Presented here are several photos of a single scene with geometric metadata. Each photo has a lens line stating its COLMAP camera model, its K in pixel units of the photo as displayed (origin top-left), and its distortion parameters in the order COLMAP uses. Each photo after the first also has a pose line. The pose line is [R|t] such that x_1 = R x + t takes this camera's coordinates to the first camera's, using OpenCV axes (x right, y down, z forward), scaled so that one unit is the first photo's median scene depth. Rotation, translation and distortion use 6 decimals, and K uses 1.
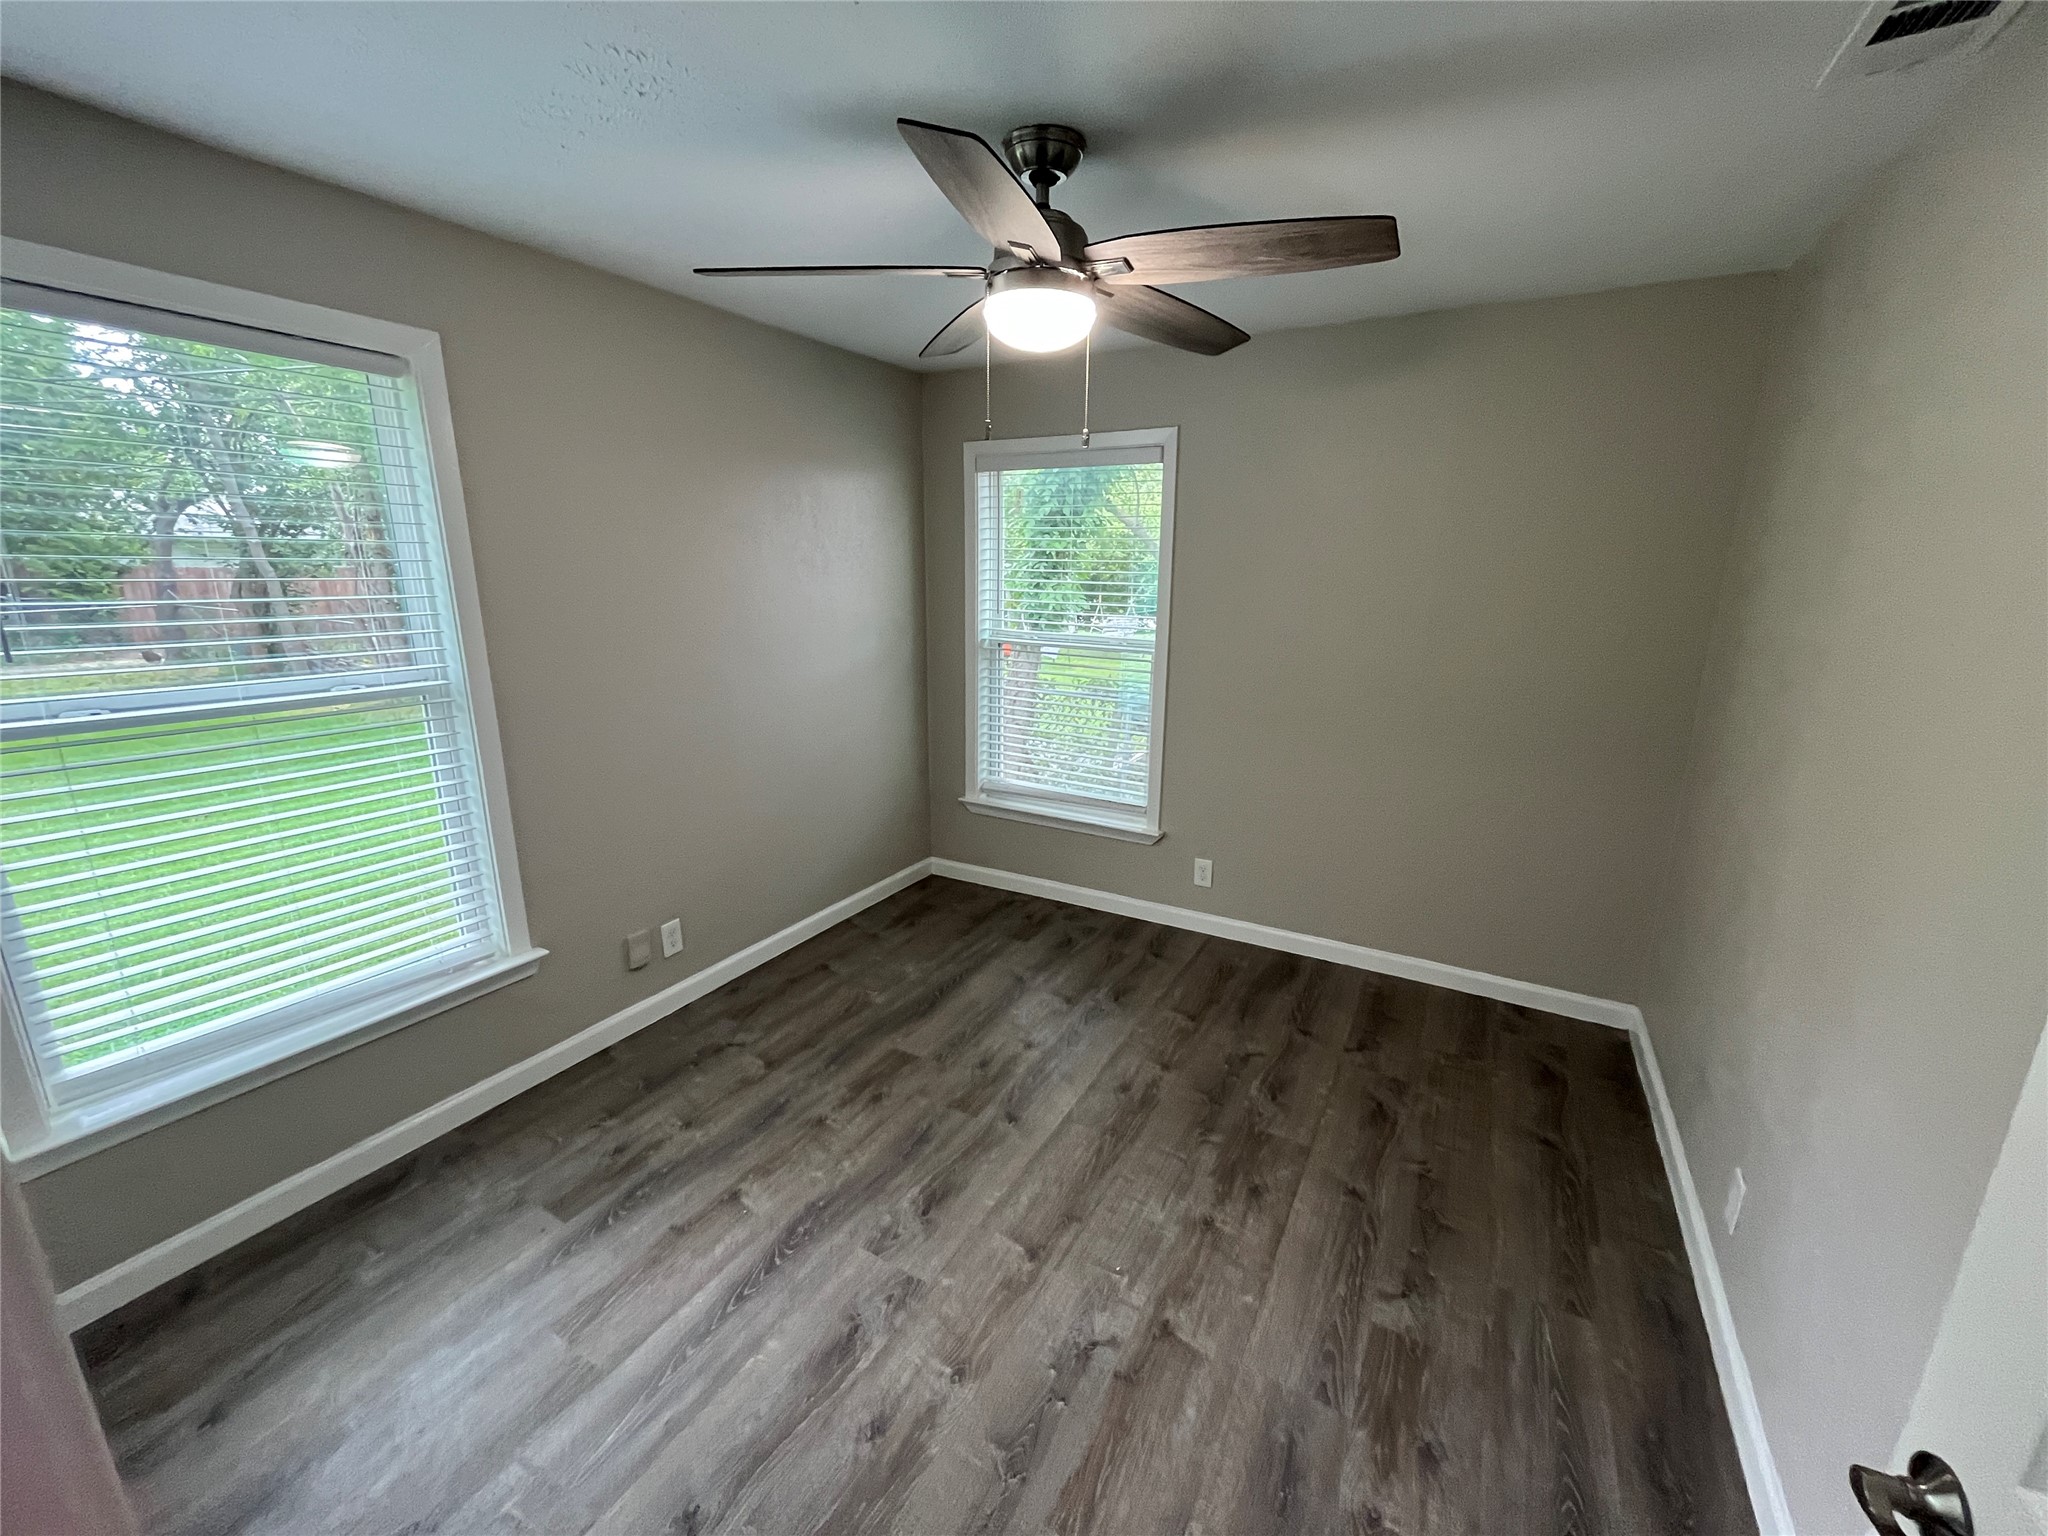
lens RADIAL K [[831.8, 0, 1024.0], [0, 831.8, 768.0], [0, 0, 1]] dist [-0.000976, -0.000527]
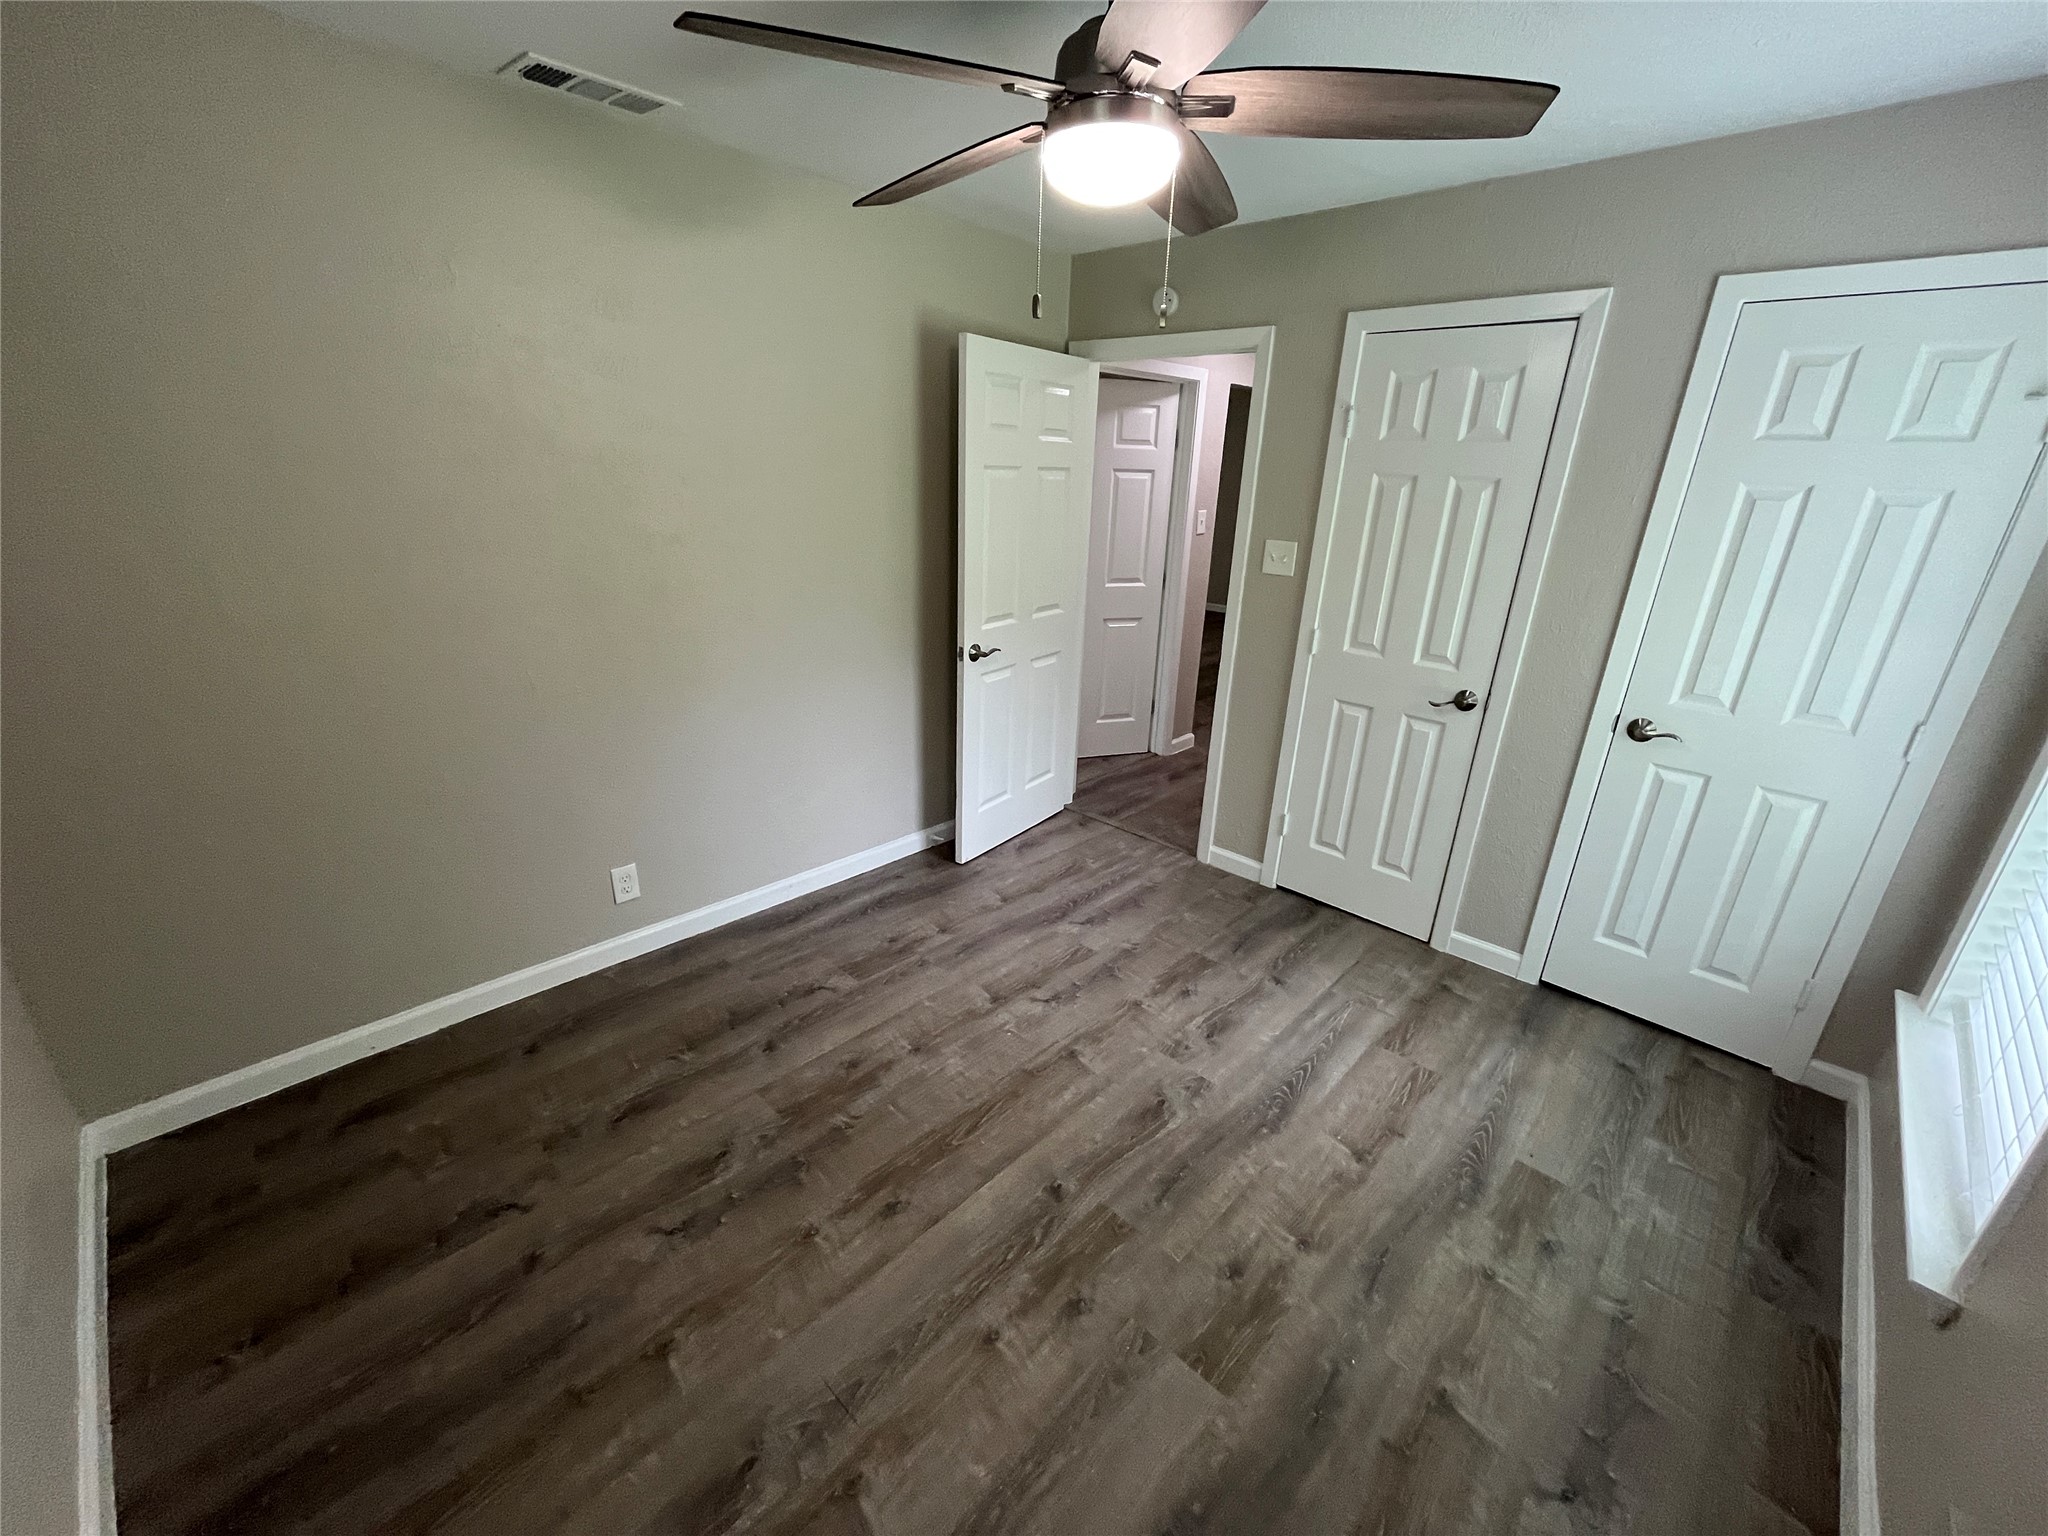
lens RADIAL K [[831.8, 0, 1024.0], [0, 831.8, 768.0], [0, 0, 1]] dist [-0.000976, -0.000527]
pose [[-0.968586, -0.125410, 0.214740, -0.119785], [0.017375, 0.827285, 0.561513, -0.411467], [-0.248071, 0.547605, -0.799118, 1.618536]]
